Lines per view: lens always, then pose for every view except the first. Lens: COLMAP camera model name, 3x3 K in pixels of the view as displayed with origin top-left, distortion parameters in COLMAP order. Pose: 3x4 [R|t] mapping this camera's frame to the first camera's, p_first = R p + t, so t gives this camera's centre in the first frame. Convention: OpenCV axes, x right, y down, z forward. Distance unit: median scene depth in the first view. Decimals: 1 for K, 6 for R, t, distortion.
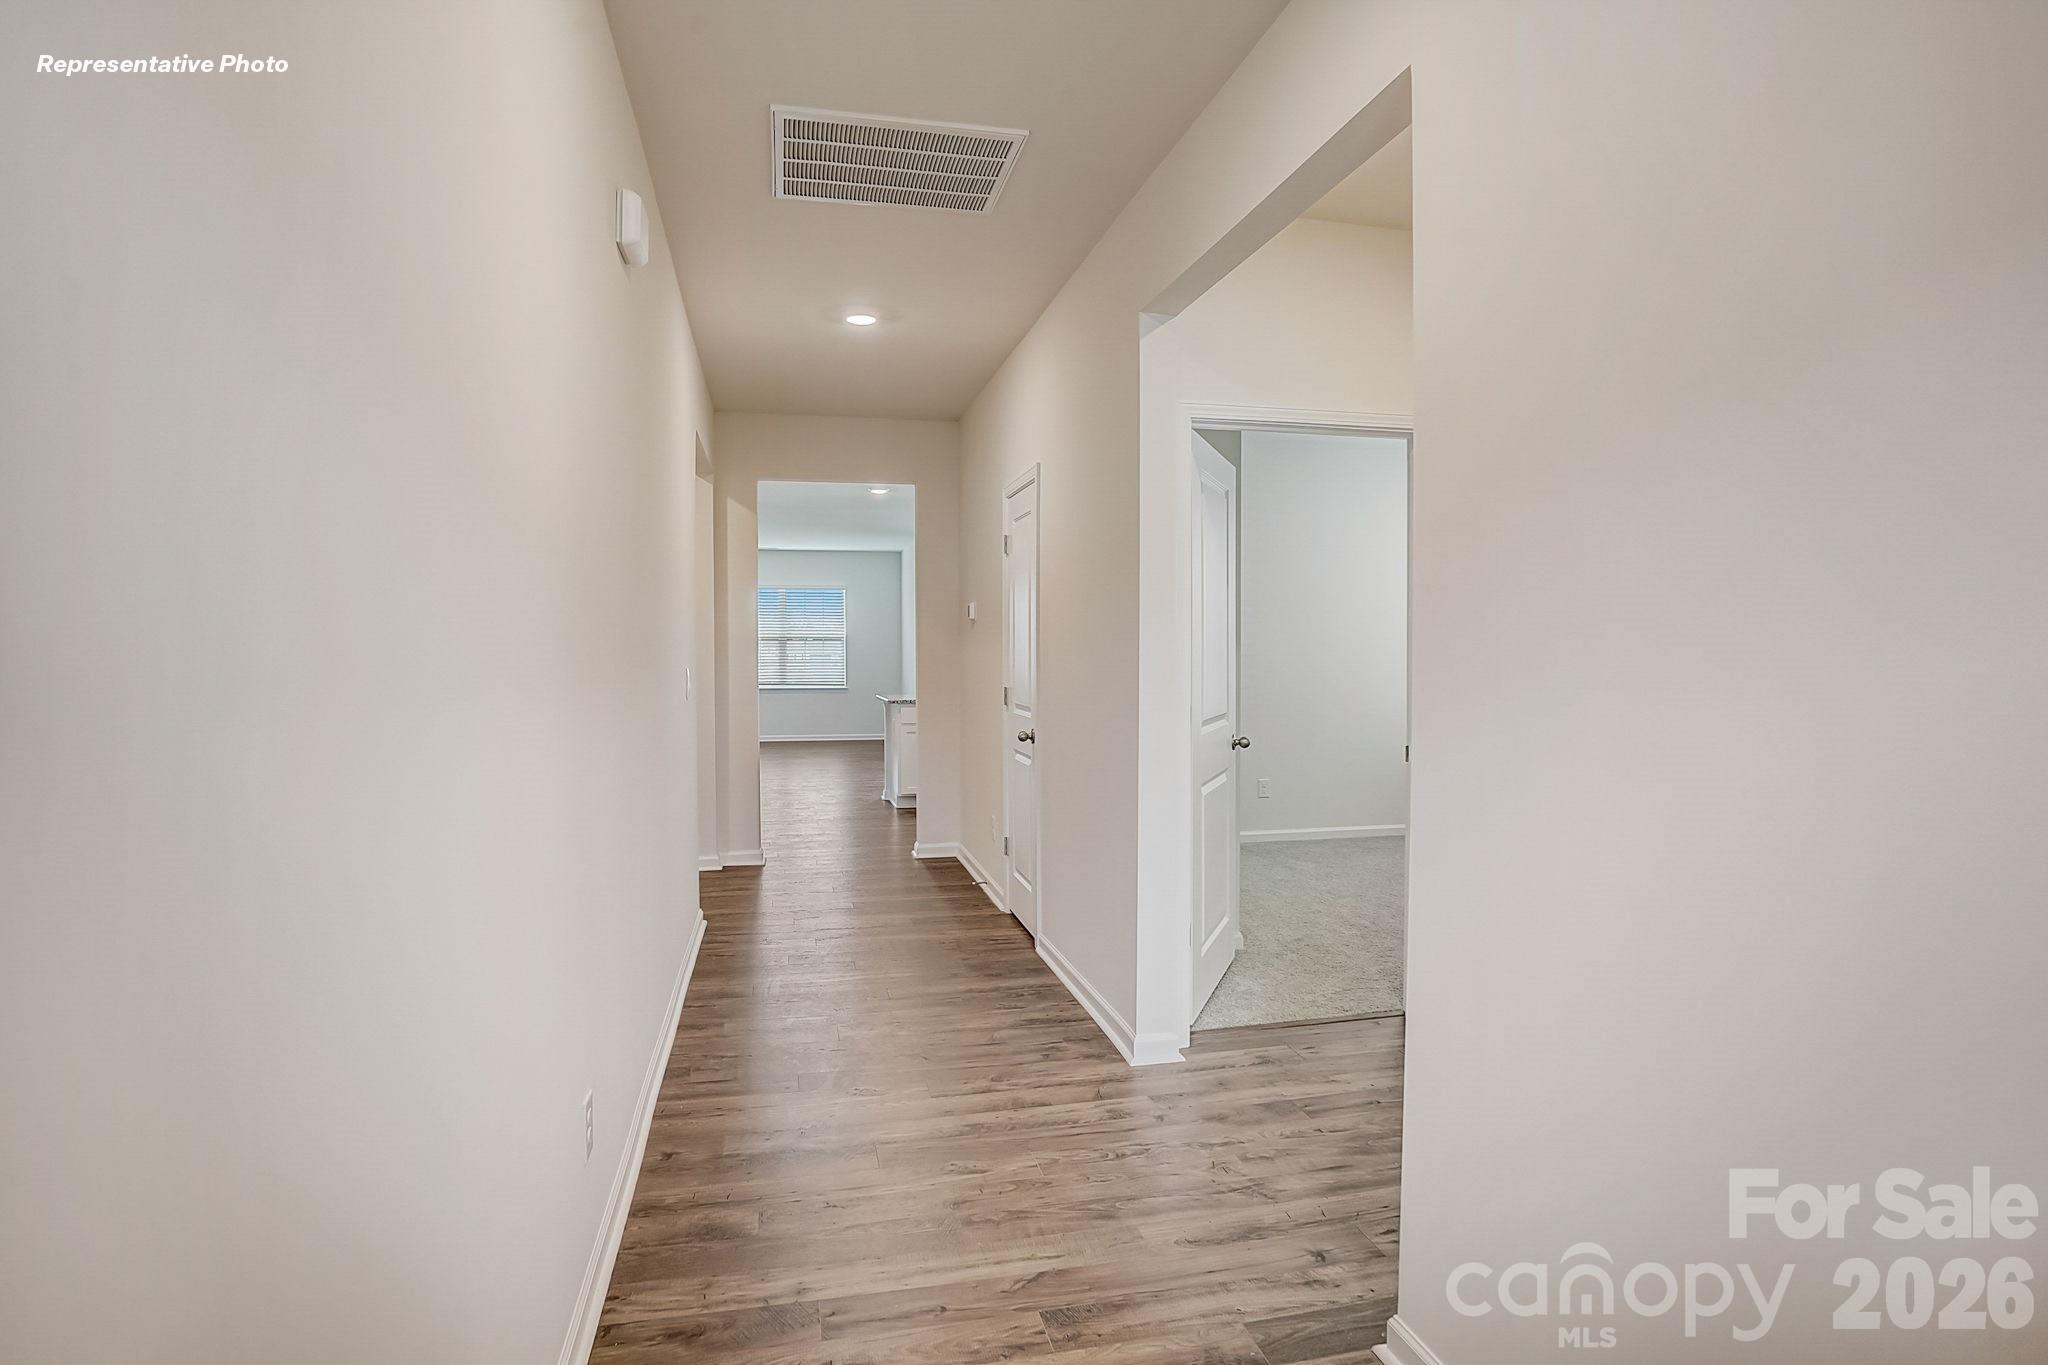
lens RADIAL K [[1066.2, 0, 1024.0], [0, 1066.2, 675.2], [0, 0, 1]] dist [0.005415, -0.000044]
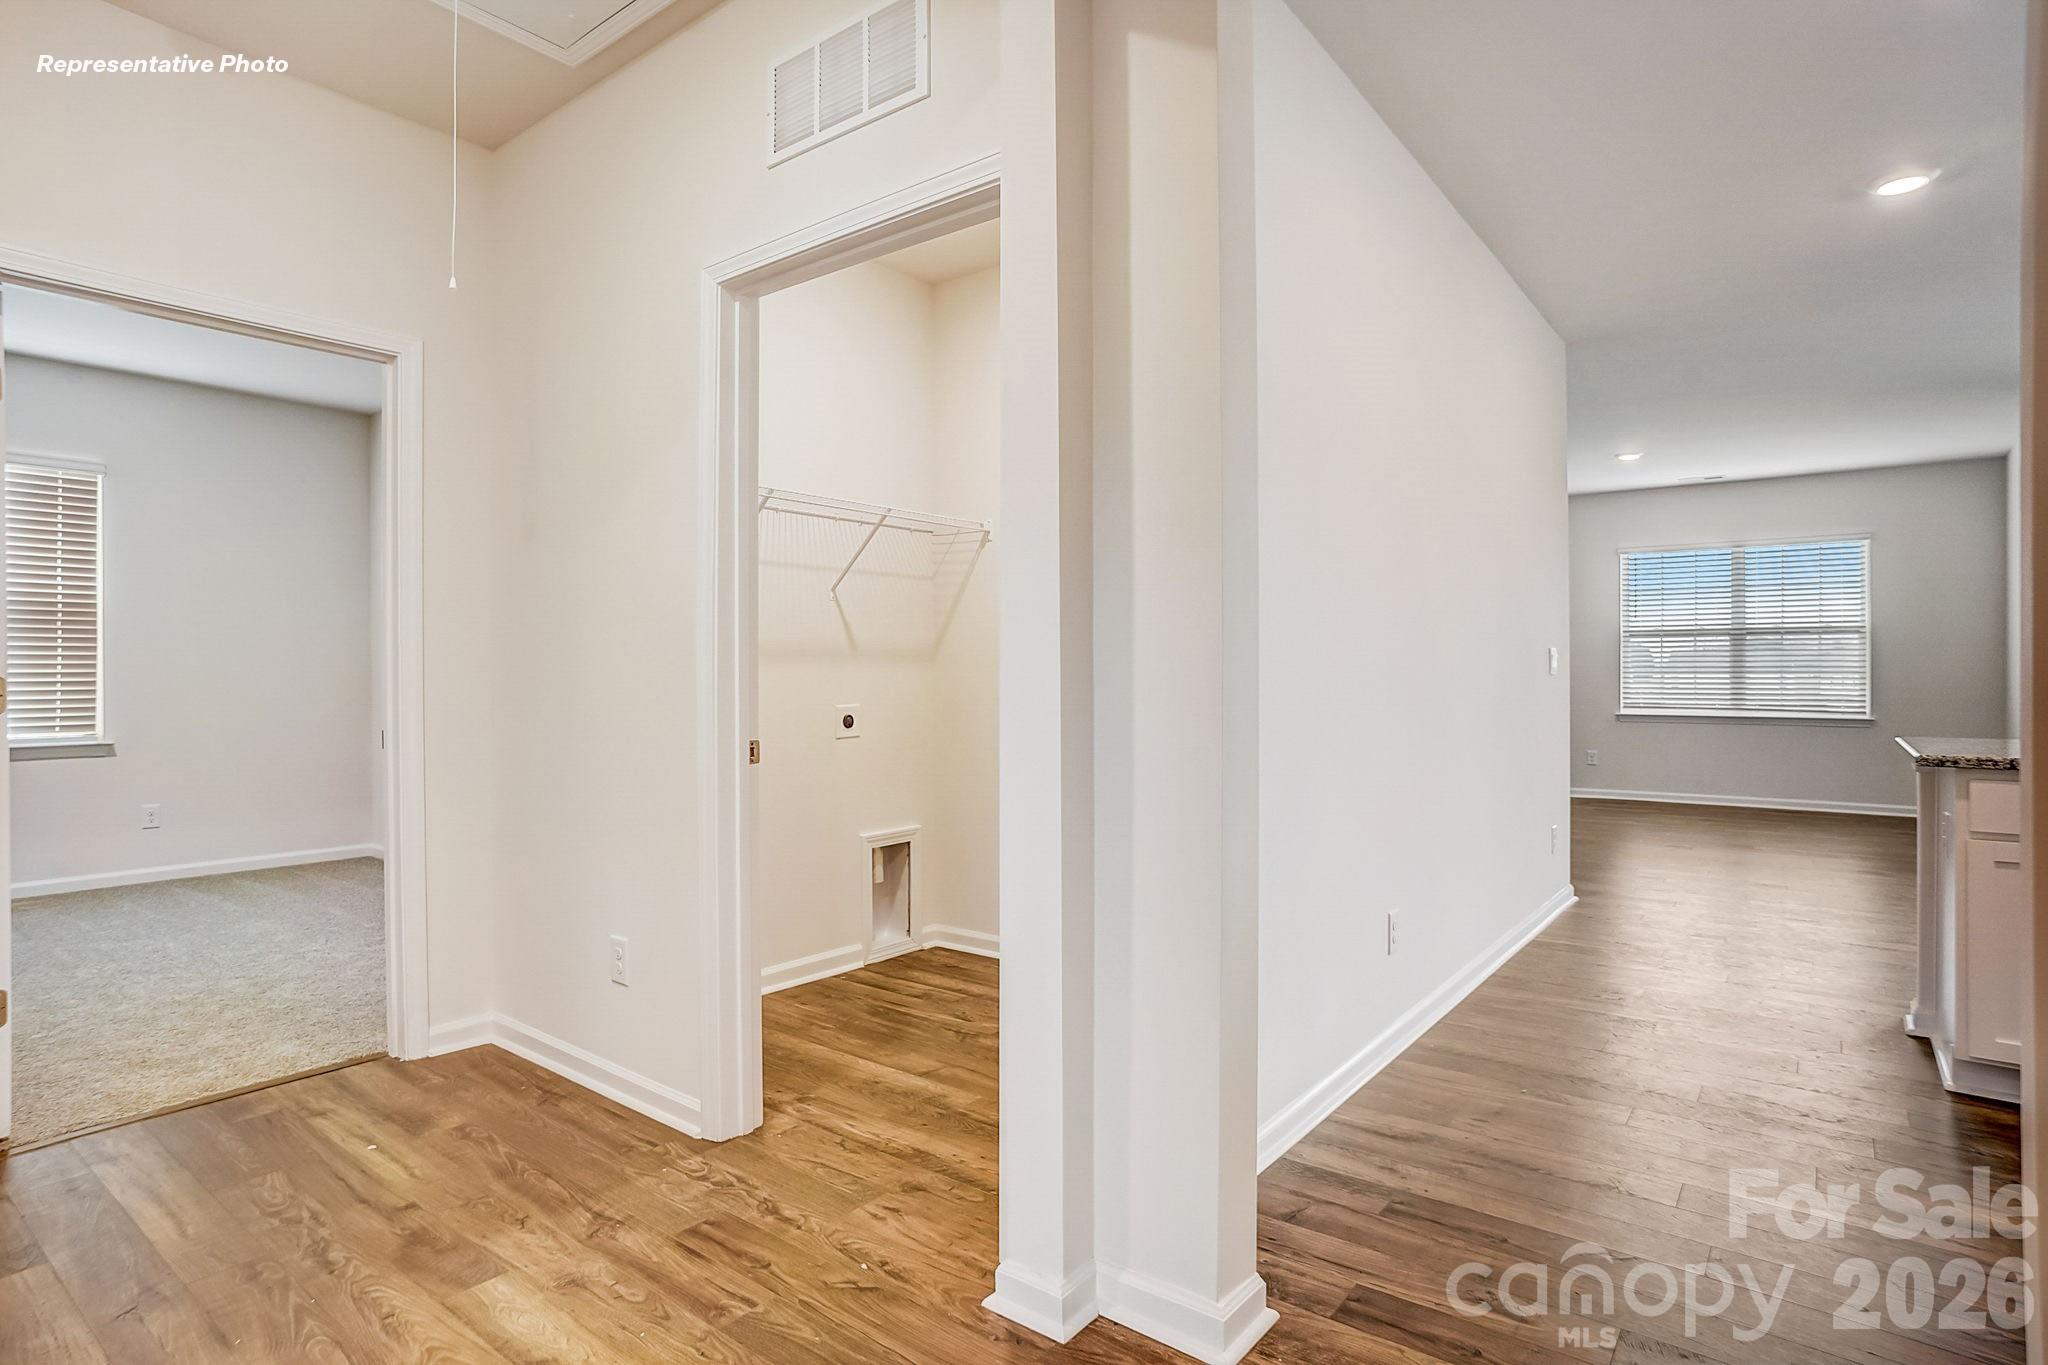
lens RADIAL K [[1066.2, 0, 1027.5], [0, 1066.2, 676.5], [0, 0, 1]] dist [0.005415, -0.000044]
pose [[0.638895, -0.000450, -0.769294, -0.026041], [-0.010472, 0.999902, -0.009282, 0.000221], [0.769223, 0.013986, 0.638828, 0.336581]]
